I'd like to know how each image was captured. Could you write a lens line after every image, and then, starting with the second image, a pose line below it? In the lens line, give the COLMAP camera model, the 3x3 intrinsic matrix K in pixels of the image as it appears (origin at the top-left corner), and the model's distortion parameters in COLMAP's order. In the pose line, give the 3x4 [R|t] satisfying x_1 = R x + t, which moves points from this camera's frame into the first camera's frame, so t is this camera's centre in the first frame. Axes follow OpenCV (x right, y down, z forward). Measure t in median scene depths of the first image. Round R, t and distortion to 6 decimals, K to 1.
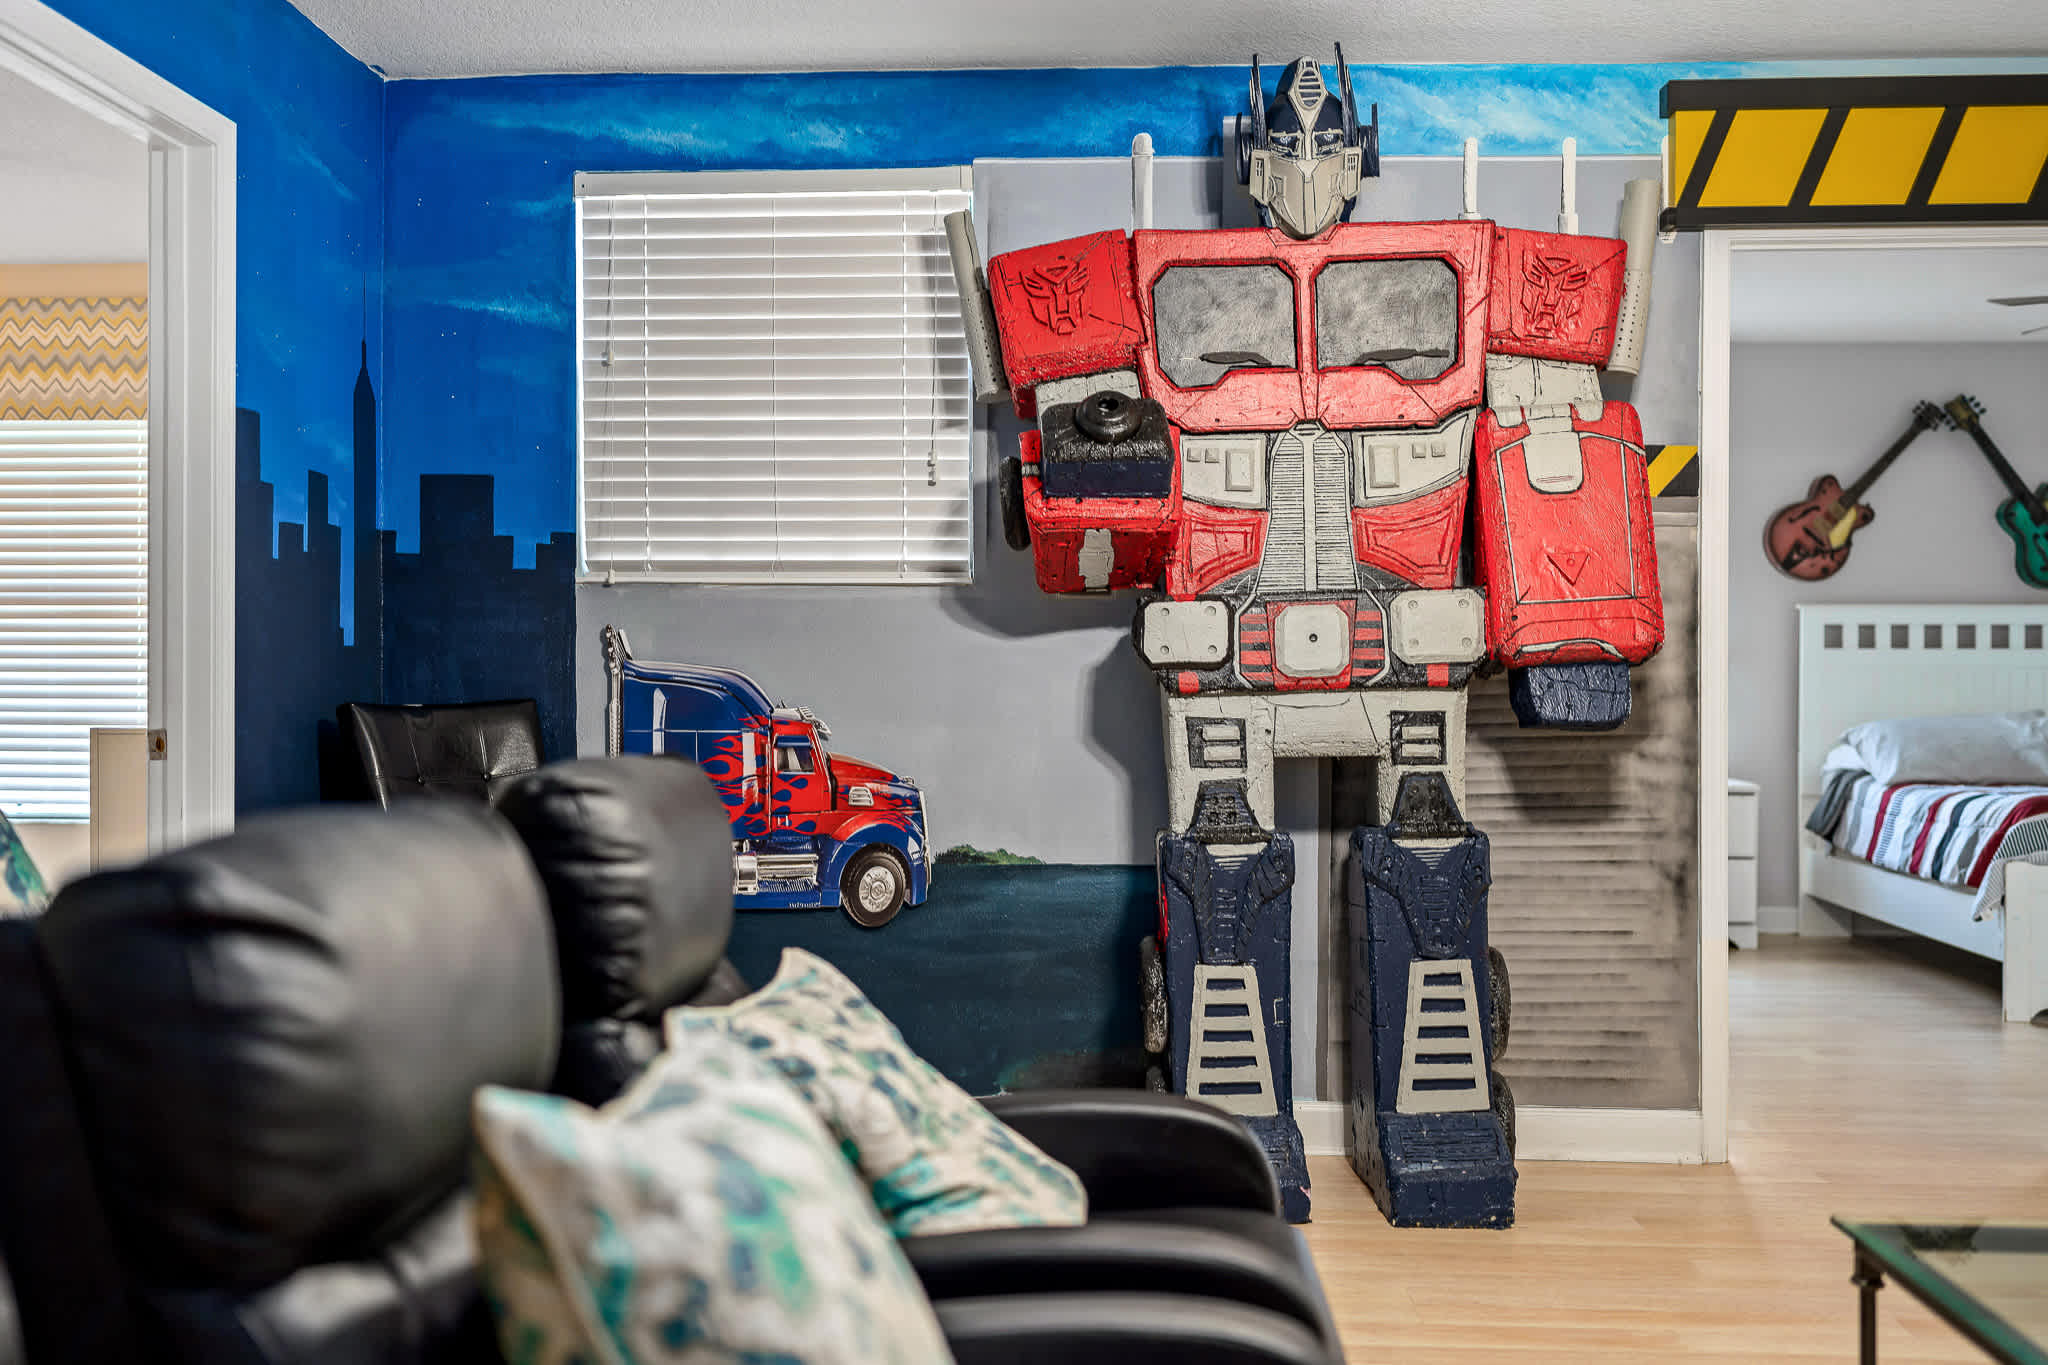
lens RADIAL K [[2097.7, 0, 1022.4], [0, 2097.7, 648.3], [0, 0, 1]] dist [-0.003676, 0.000000]
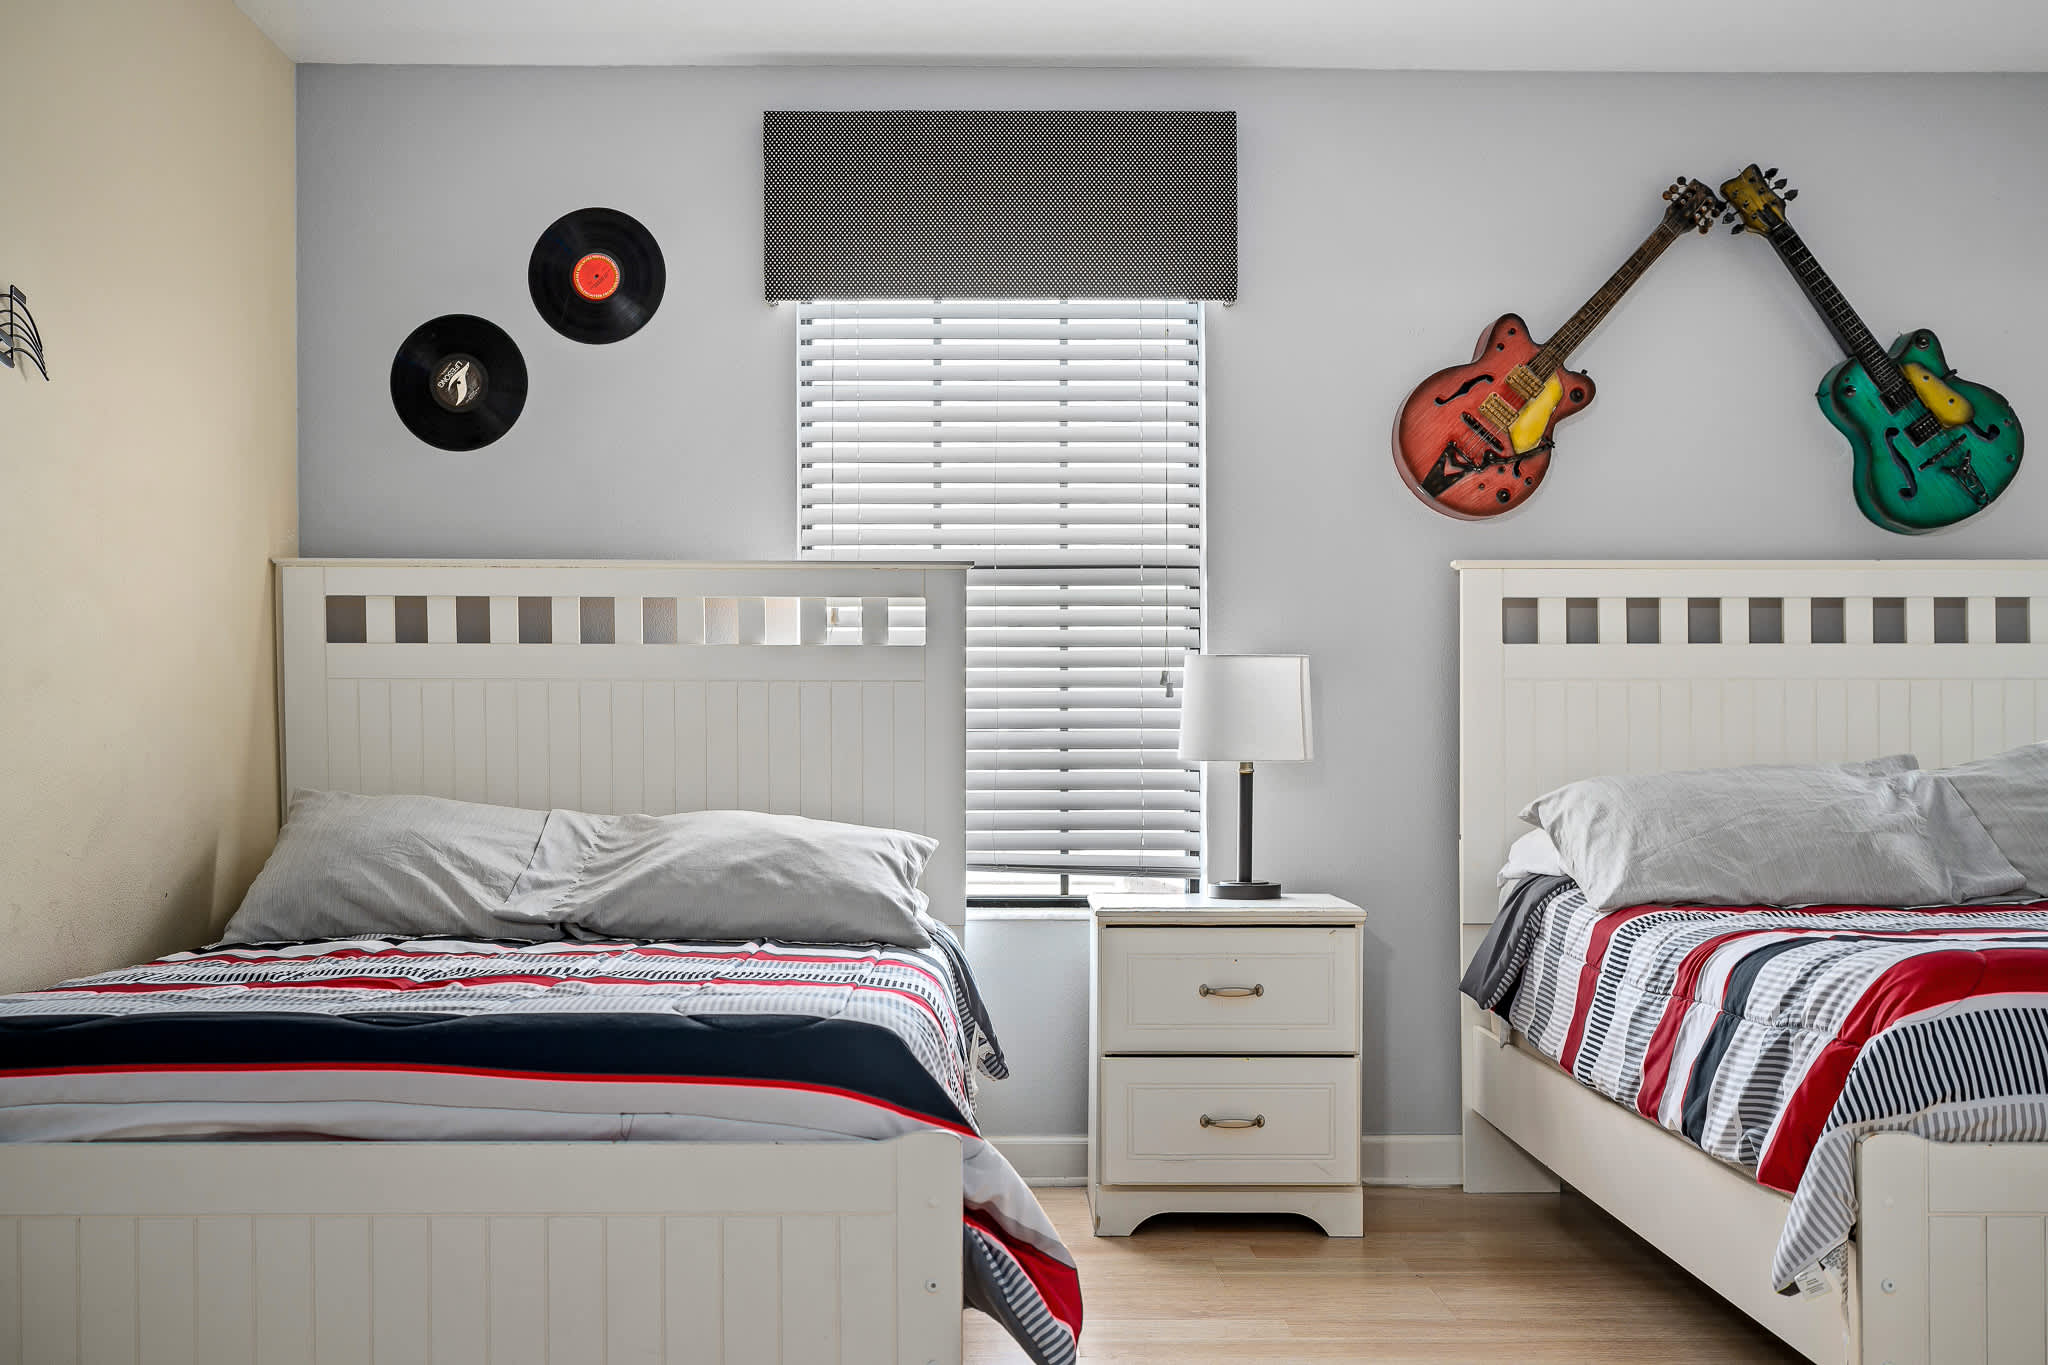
lens RADIAL K [[2097.7, 0, 1026.2], [0, 2097.7, 688.2], [0, 0, 1]] dist [-0.003676, 0.000000]
pose [[0.997087, 0.000384, 0.076266, 0.210584], [0.001407, 0.999724, -0.023432, 0.022162], [-0.076254, 0.023471, 0.996812, 0.458389]]
